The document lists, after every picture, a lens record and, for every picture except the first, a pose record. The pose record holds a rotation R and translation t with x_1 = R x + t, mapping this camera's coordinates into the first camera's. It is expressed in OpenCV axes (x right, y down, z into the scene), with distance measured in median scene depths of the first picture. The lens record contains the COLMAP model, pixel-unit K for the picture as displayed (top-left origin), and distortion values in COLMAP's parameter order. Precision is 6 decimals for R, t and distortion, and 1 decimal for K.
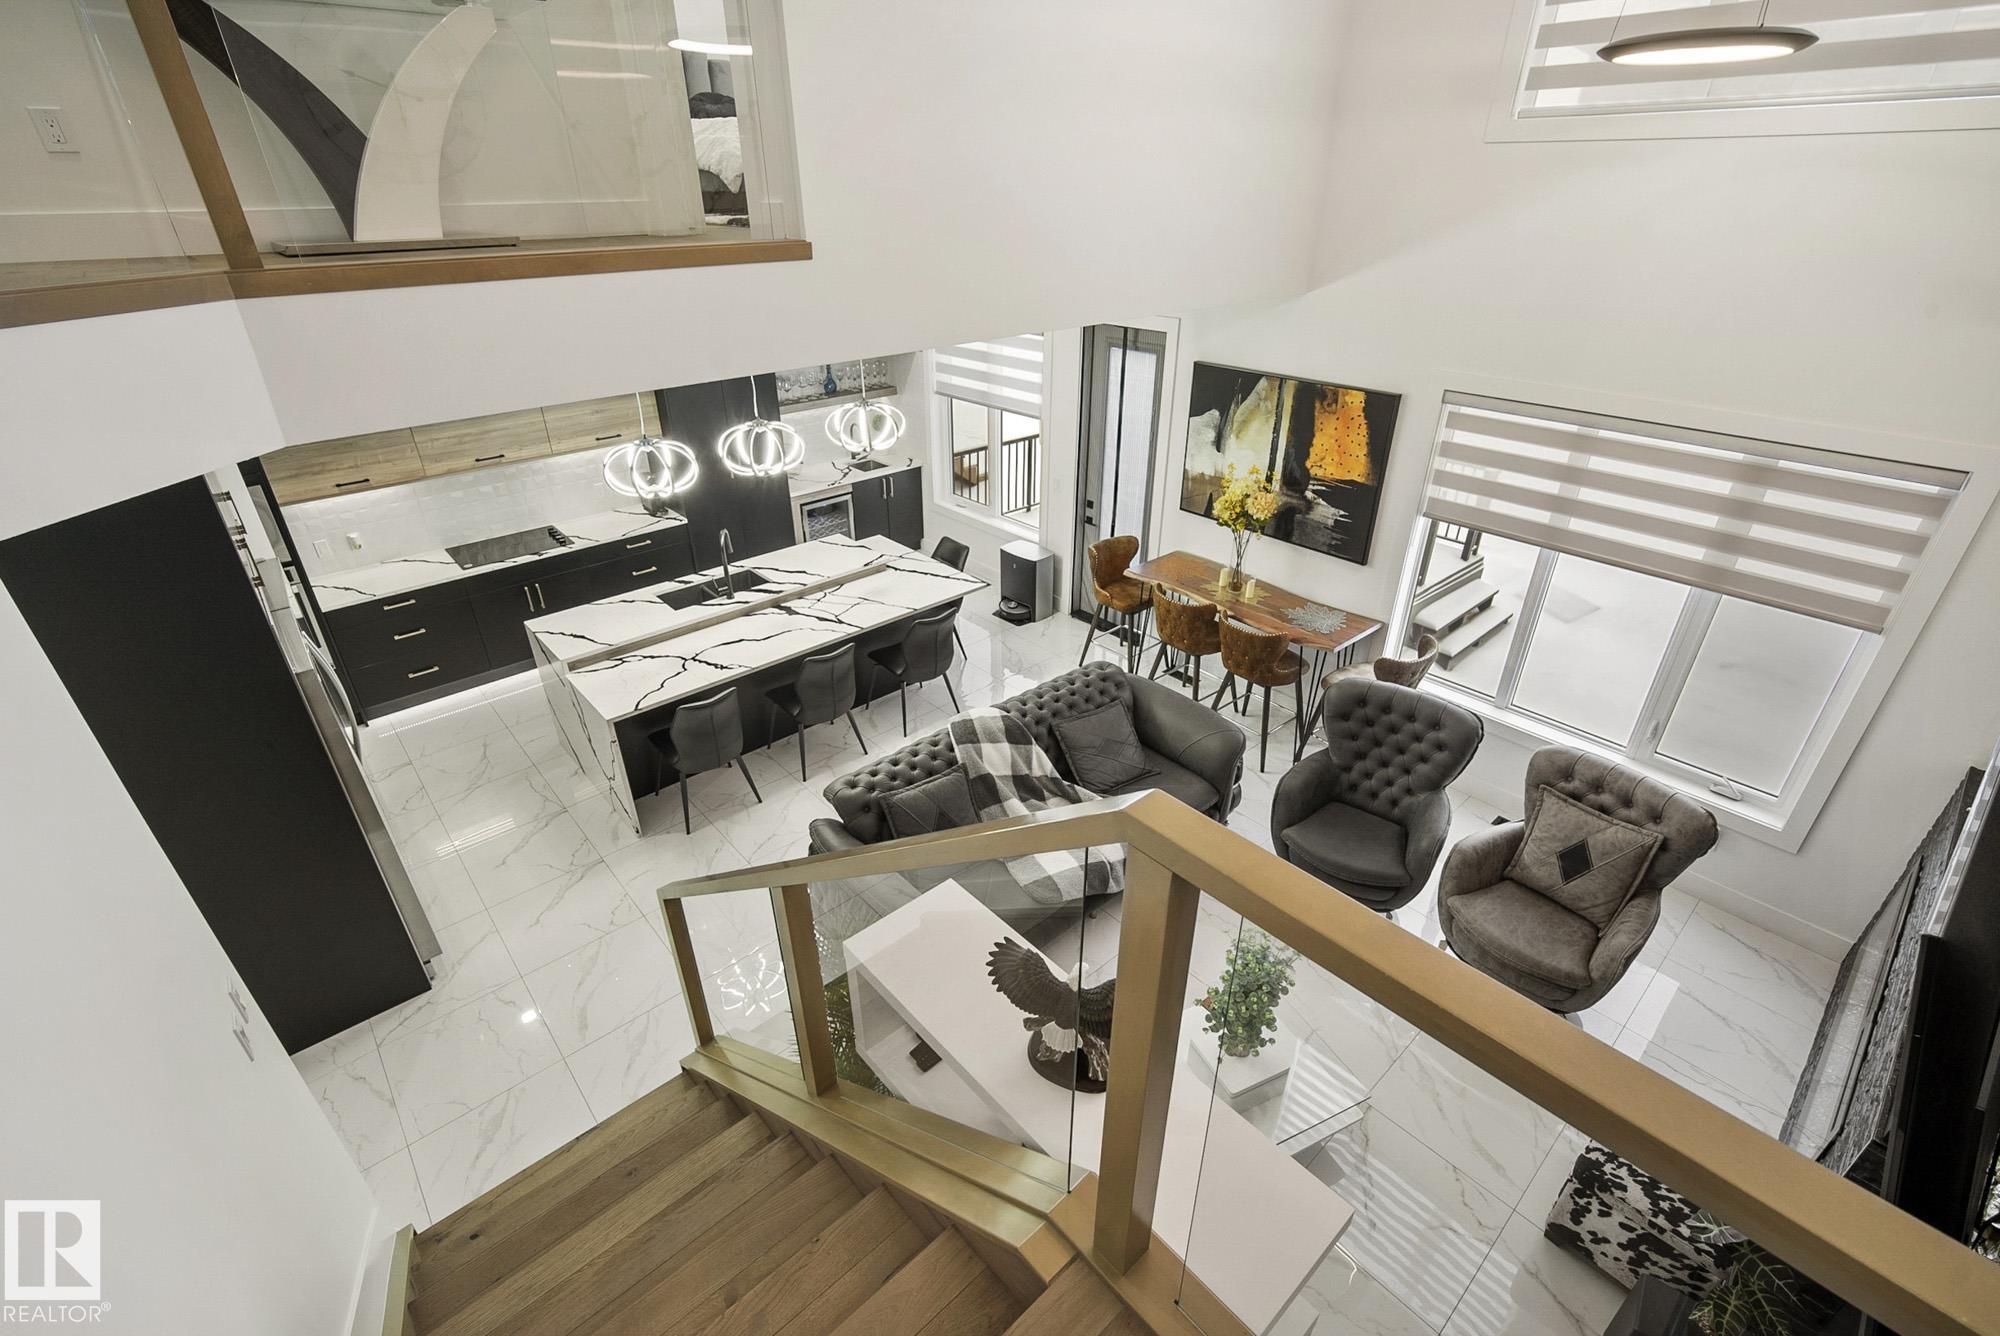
lens RADIAL K [[893.3, 0, 1001.2], [0, 893.3, 670.4], [0, 0, 1]] dist [-0.004247, -0.000289]
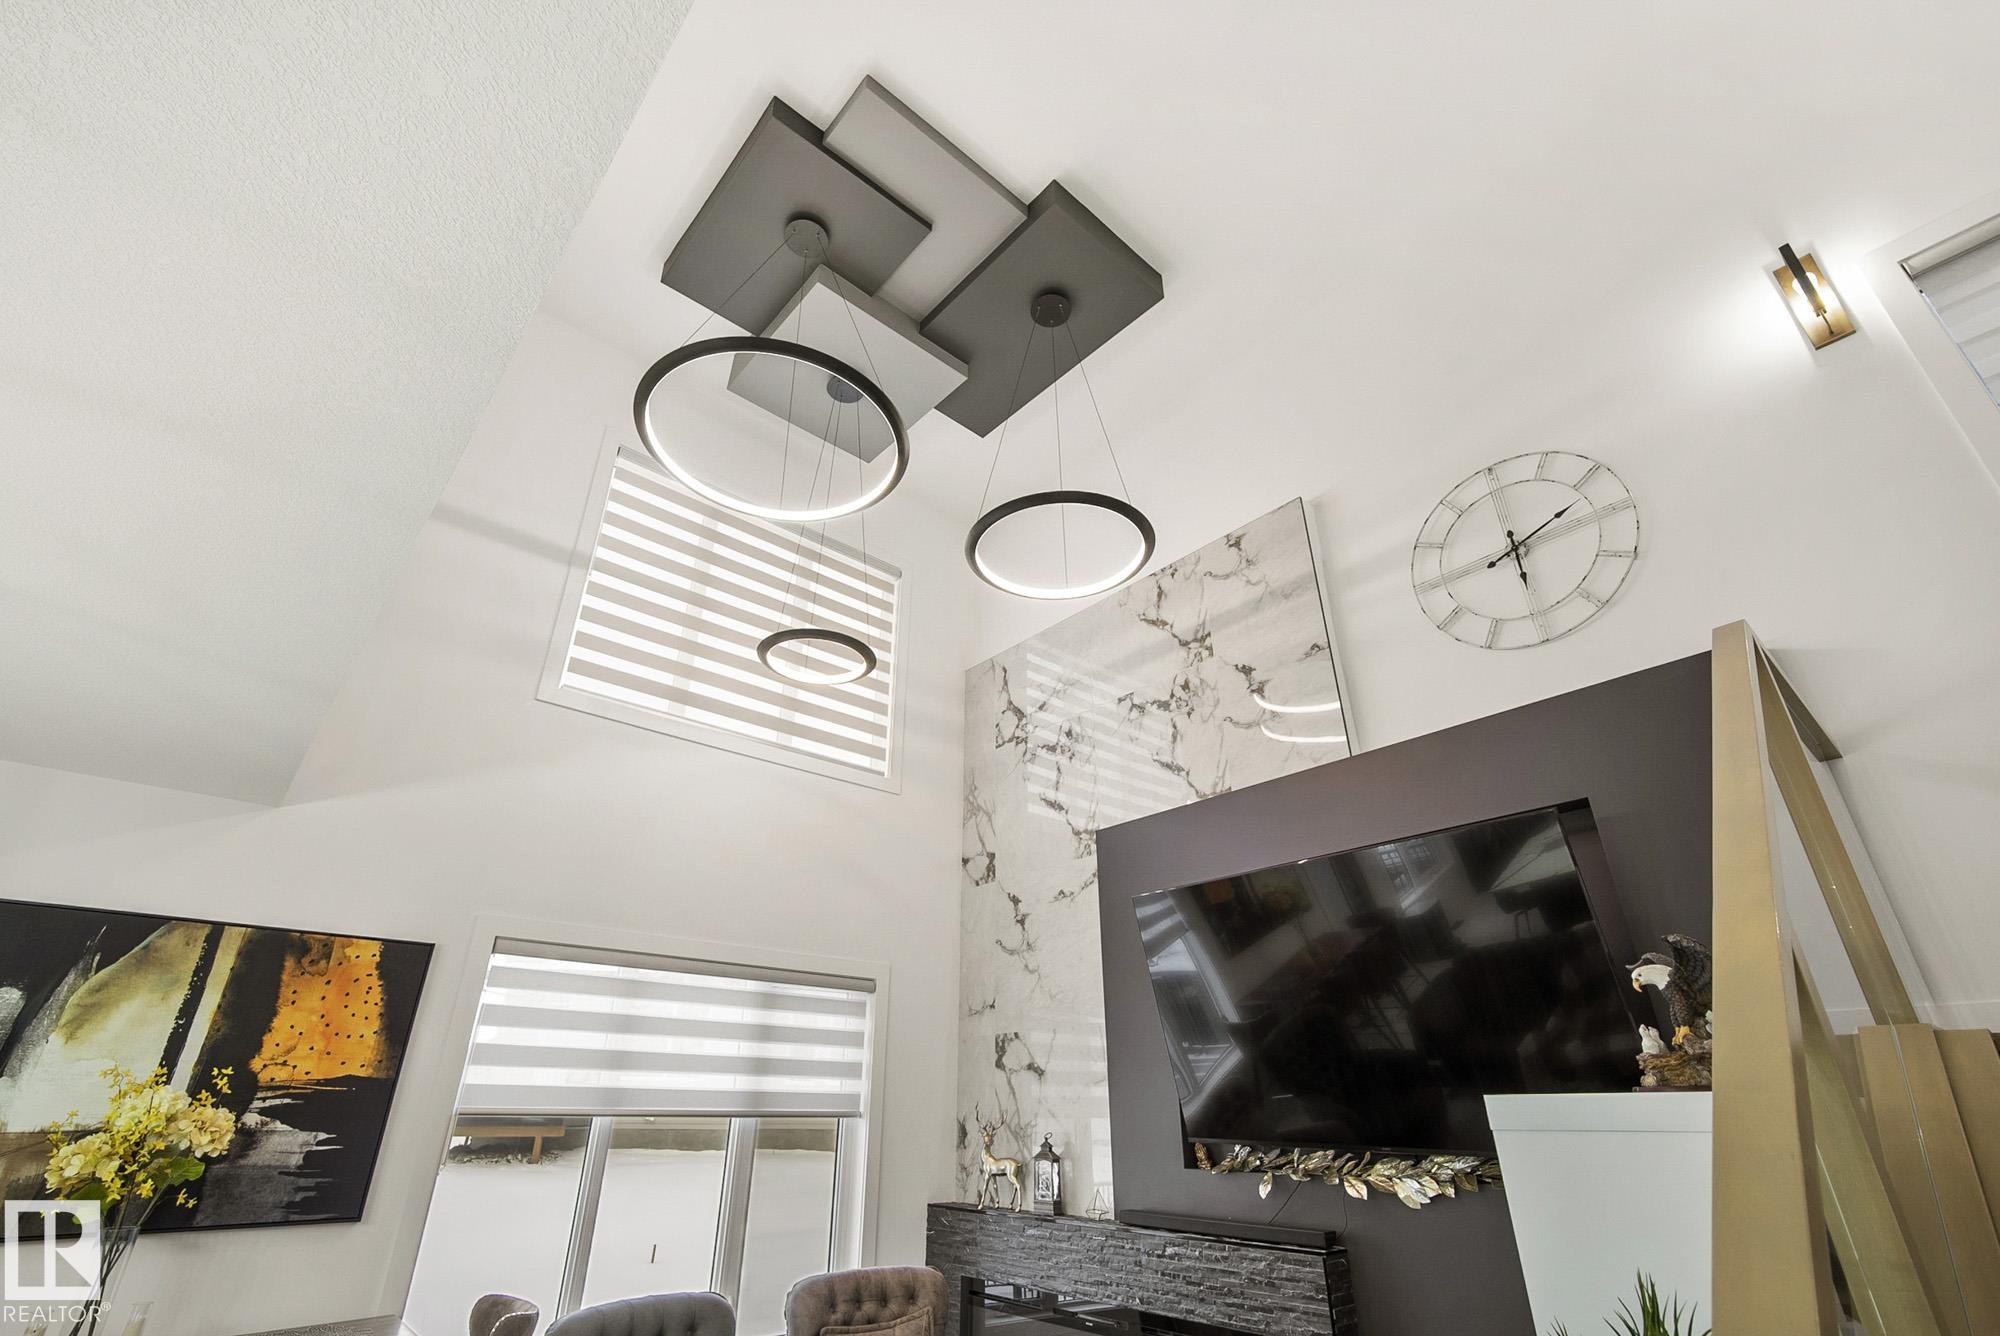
lens RADIAL K [[893.3, 0, 999.3], [0, 893.3, 668.3], [0, 0, 1]] dist [-0.004247, -0.000289]
pose [[-0.002992, 0.455091, 0.890440, -0.322506], [0.486551, 0.778599, -0.396296, 0.044489], [-0.873647, 0.432059, -0.223755, 0.593397]]
